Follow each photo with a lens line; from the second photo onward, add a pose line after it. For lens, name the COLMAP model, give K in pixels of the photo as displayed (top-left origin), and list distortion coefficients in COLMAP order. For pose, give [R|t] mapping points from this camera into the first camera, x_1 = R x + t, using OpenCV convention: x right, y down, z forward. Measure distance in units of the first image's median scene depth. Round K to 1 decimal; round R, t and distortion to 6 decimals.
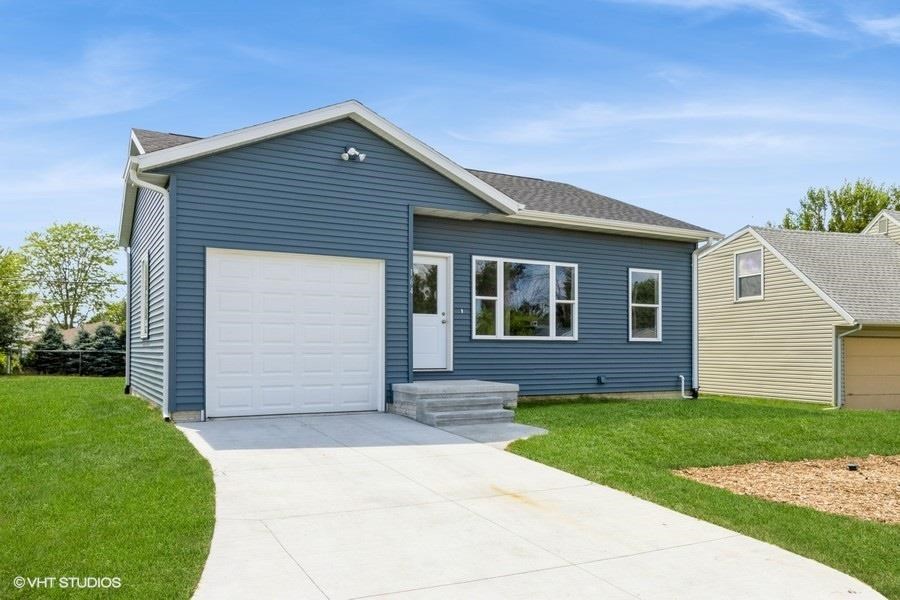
lens RADIAL K [[686.0, 0, 450.0], [0, 686.0, 300.0], [0, 0, 1]] dist [-0.000305, -0.000125]
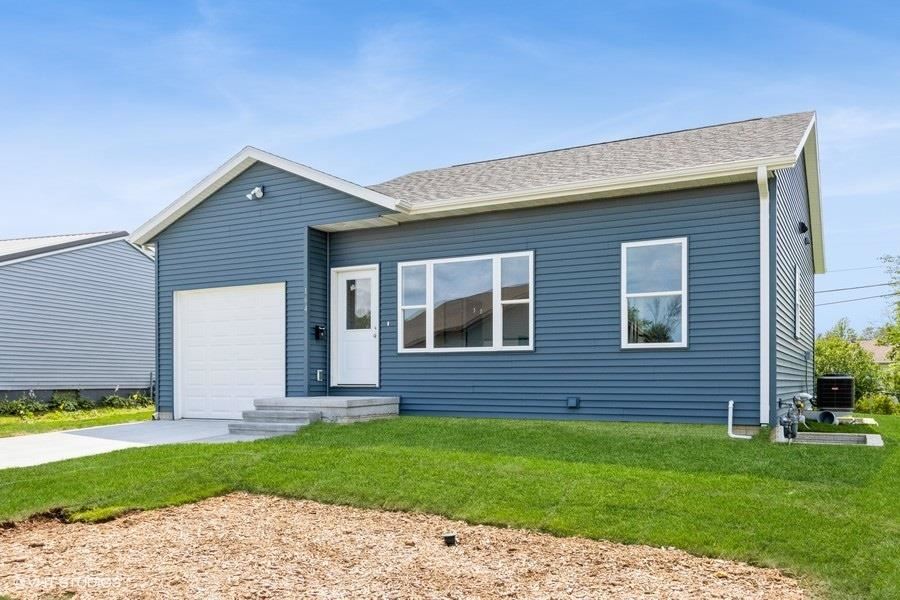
lens RADIAL K [[771.2, 0, 450.0], [0, 771.2, 300.0], [0, 0, 1]] dist [-0.051178, -0.000341]
pose [[0.541509, -0.079314, -0.836945, 0.931307], [0.073190, 0.996207, -0.047052, 0.039450], [0.837503, -0.035776, 0.545260, 0.492485]]
